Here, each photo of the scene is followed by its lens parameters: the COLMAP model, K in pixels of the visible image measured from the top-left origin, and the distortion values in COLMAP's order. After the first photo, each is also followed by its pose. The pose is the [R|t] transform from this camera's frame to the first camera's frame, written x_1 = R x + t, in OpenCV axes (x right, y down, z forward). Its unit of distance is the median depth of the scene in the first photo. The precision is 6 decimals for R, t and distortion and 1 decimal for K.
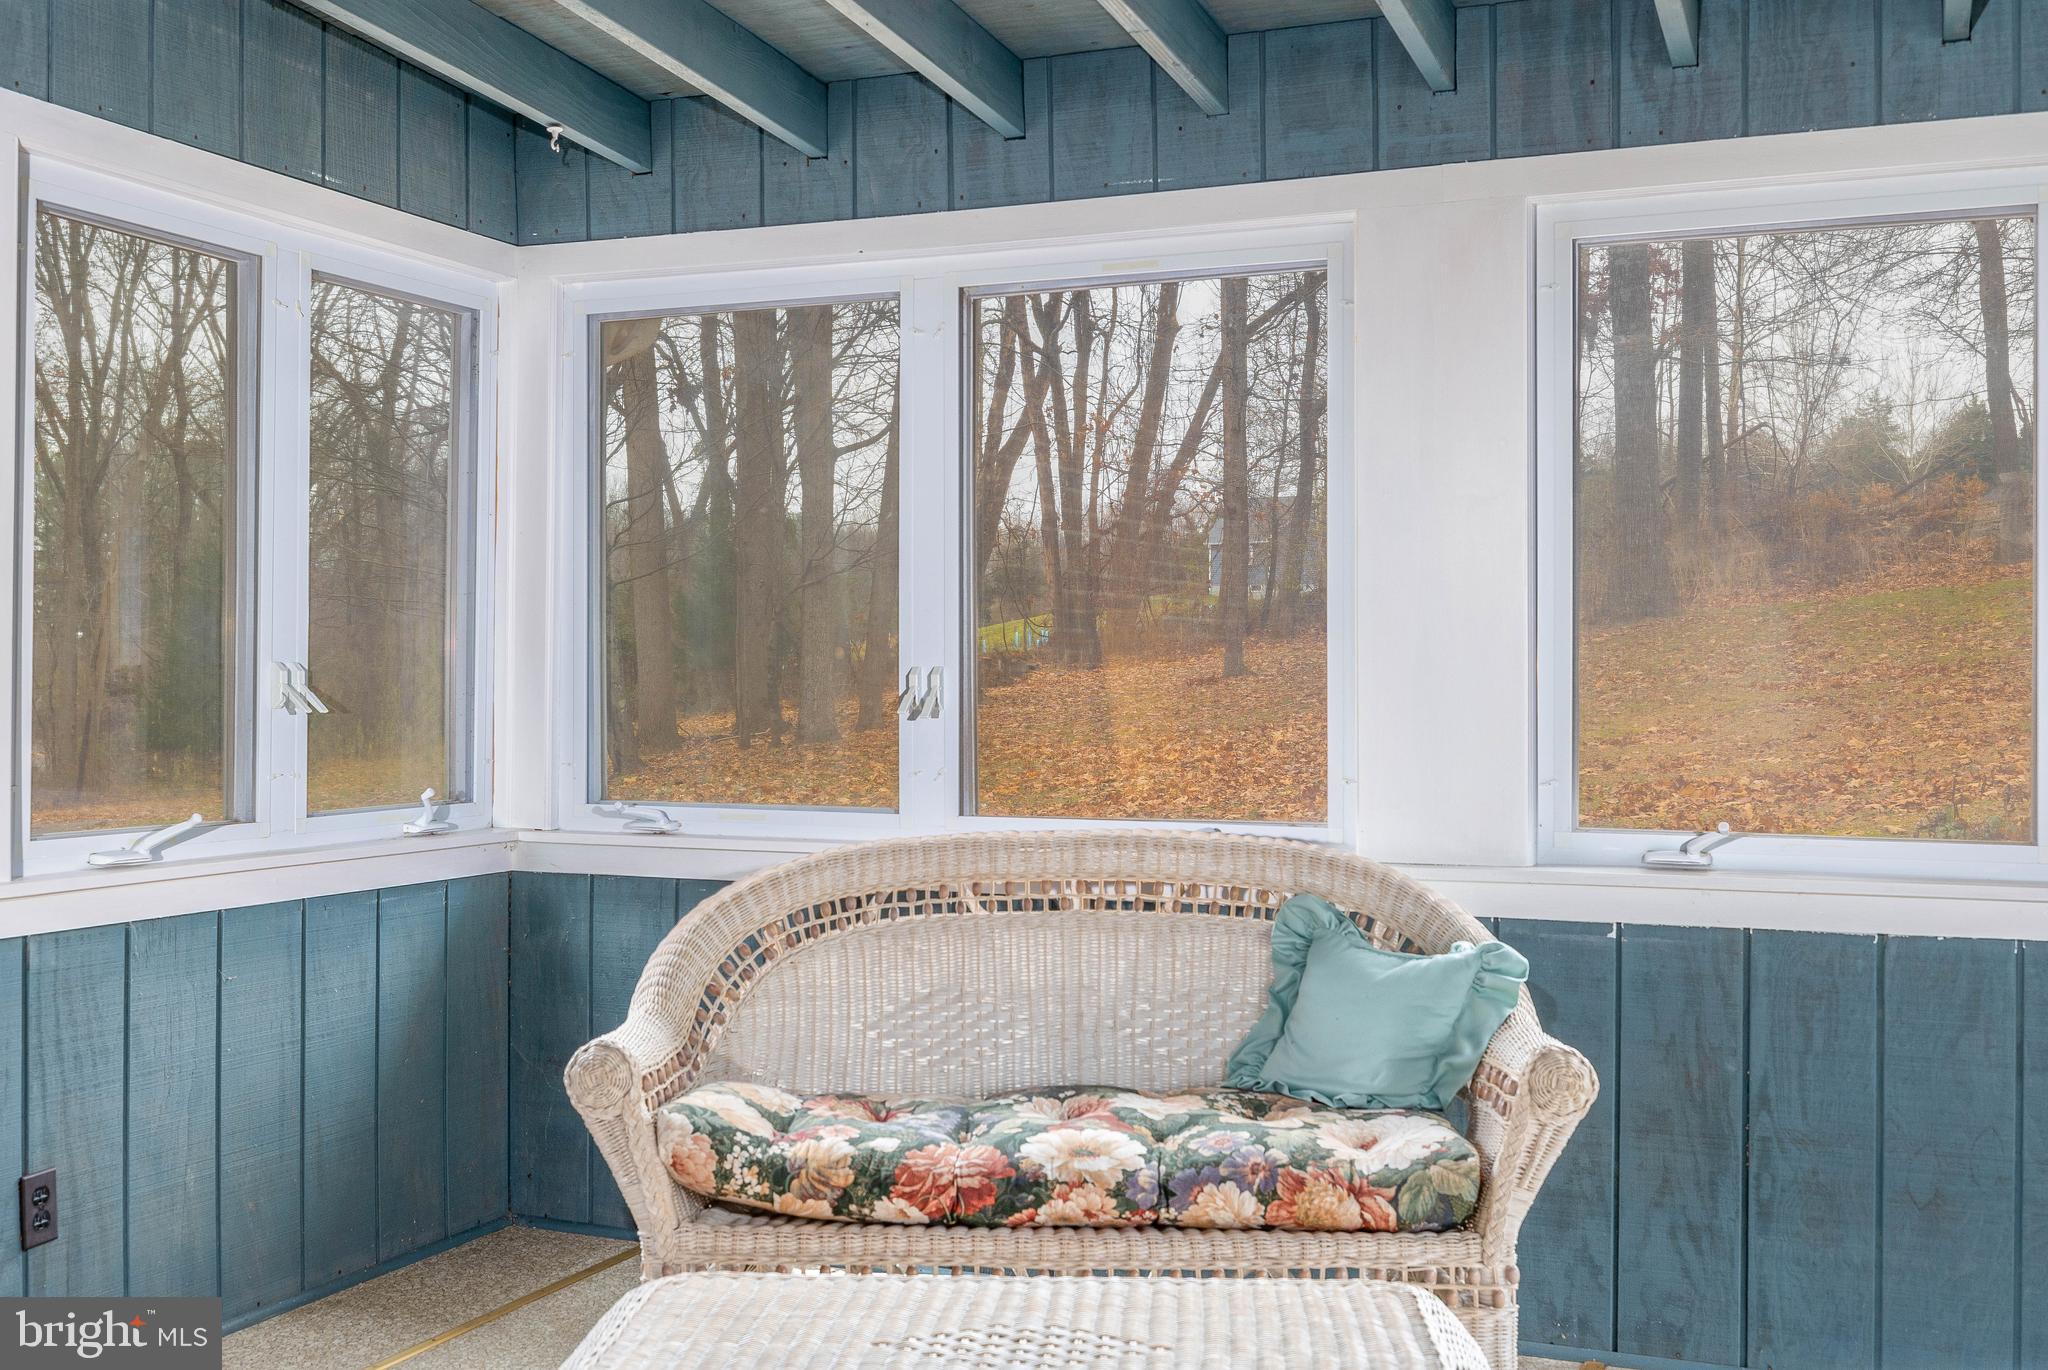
lens RADIAL K [[2035.6, 0, 1012.2], [0, 2035.6, 681.4], [0, 0, 1]] dist [-0.011856, 0.000000]
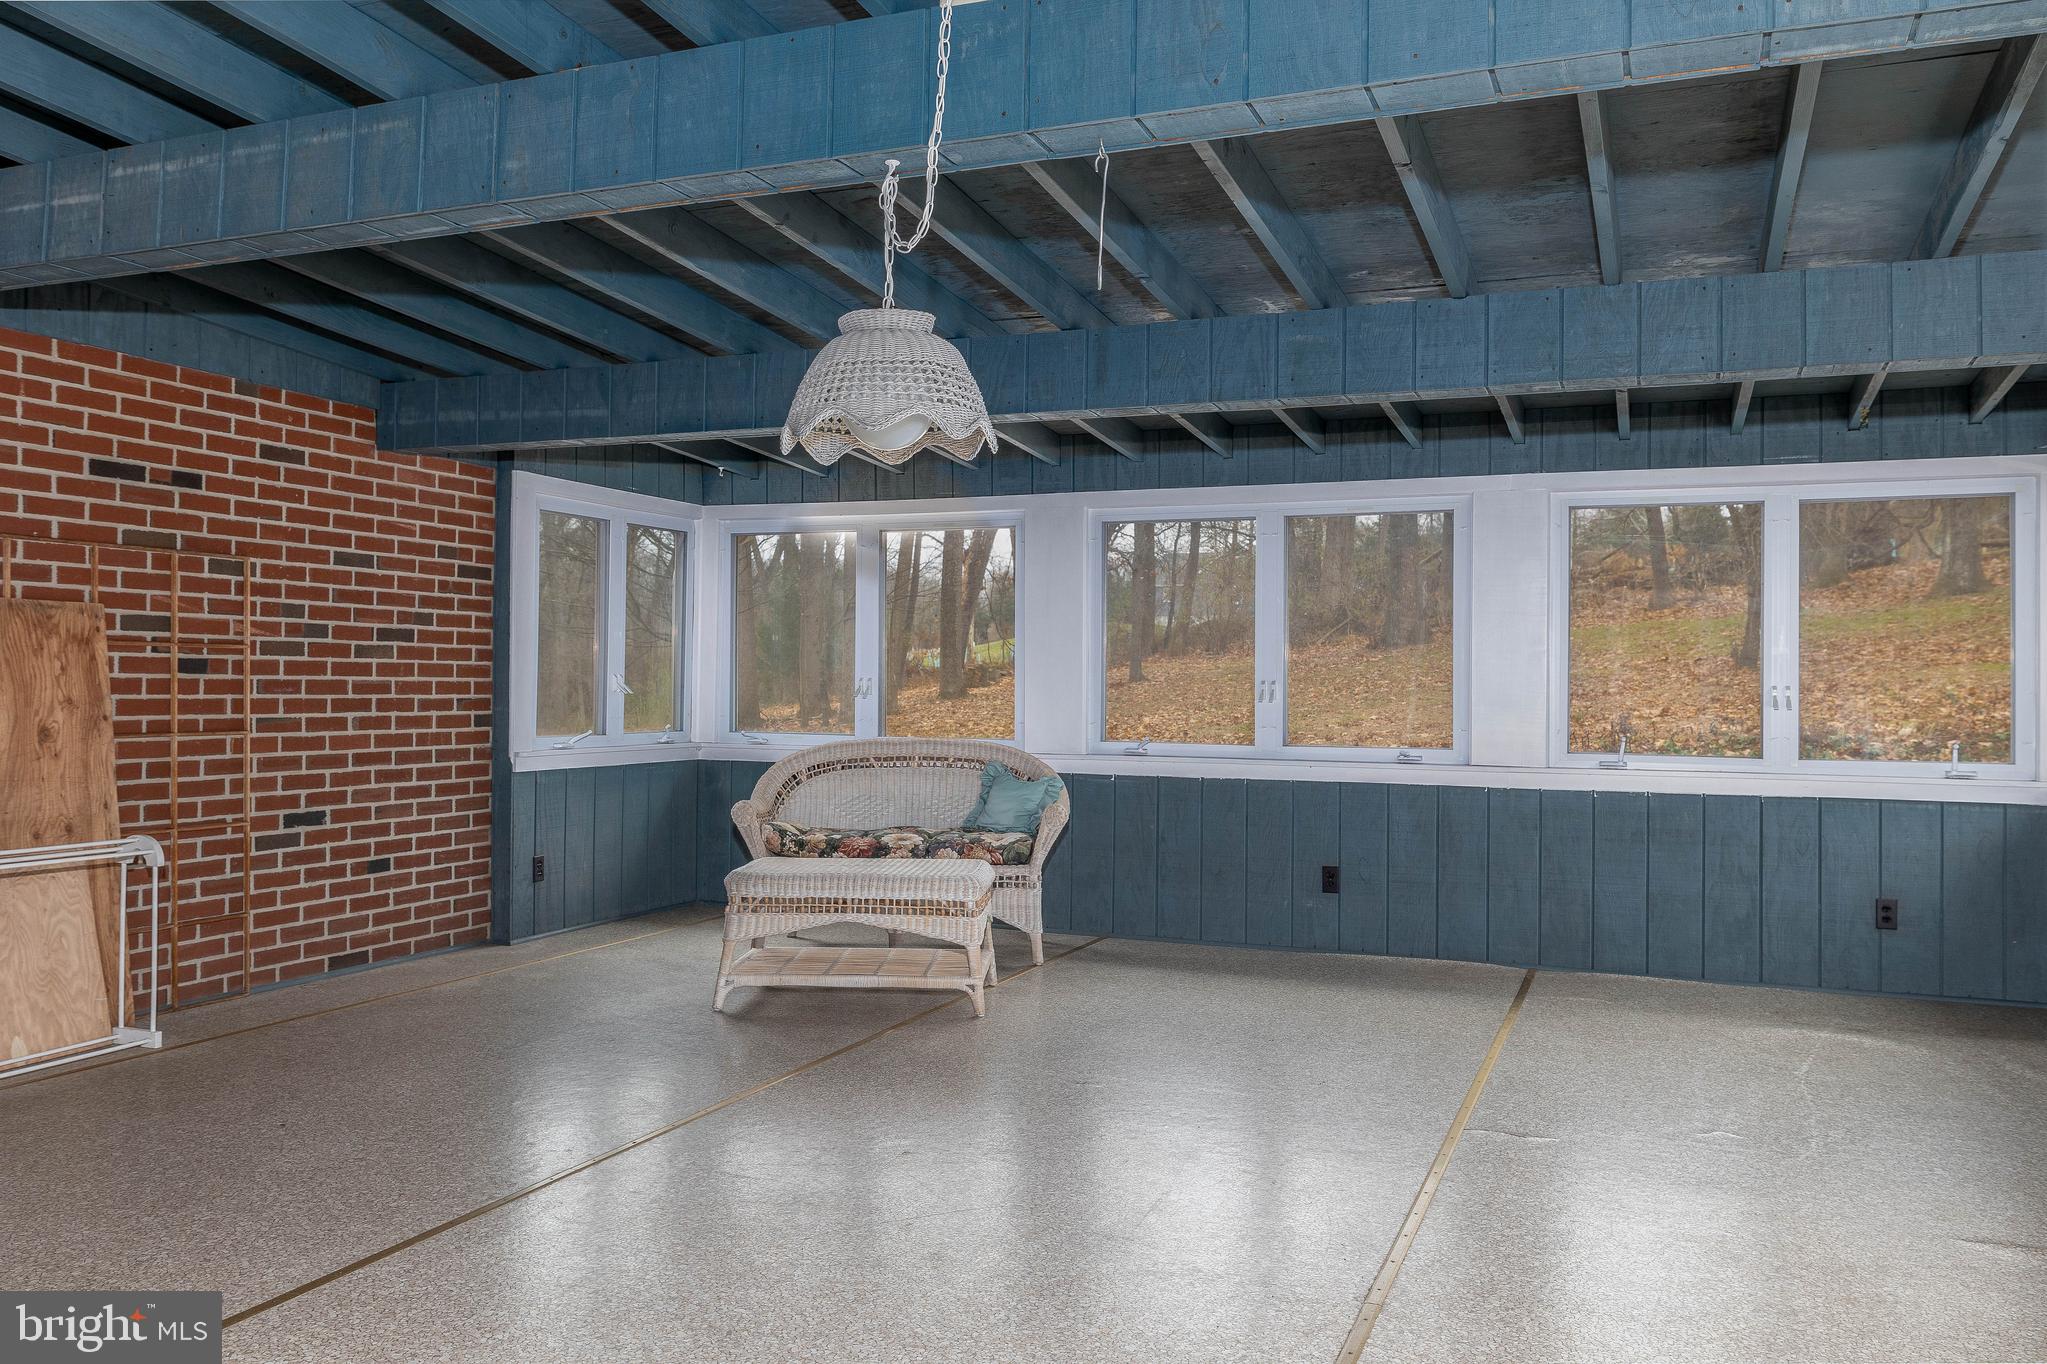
lens RADIAL K [[1554.8, 0, 1043.0], [0, 1554.8, 689.2], [0, 0, 1]] dist [0.014397, 0.000822]
pose [[0.999793, 0.008629, 0.018417, 0.160940], [-0.008689, 0.999957, 0.003162, -0.001412], [-0.018389, -0.003322, 0.999825, -1.062030]]
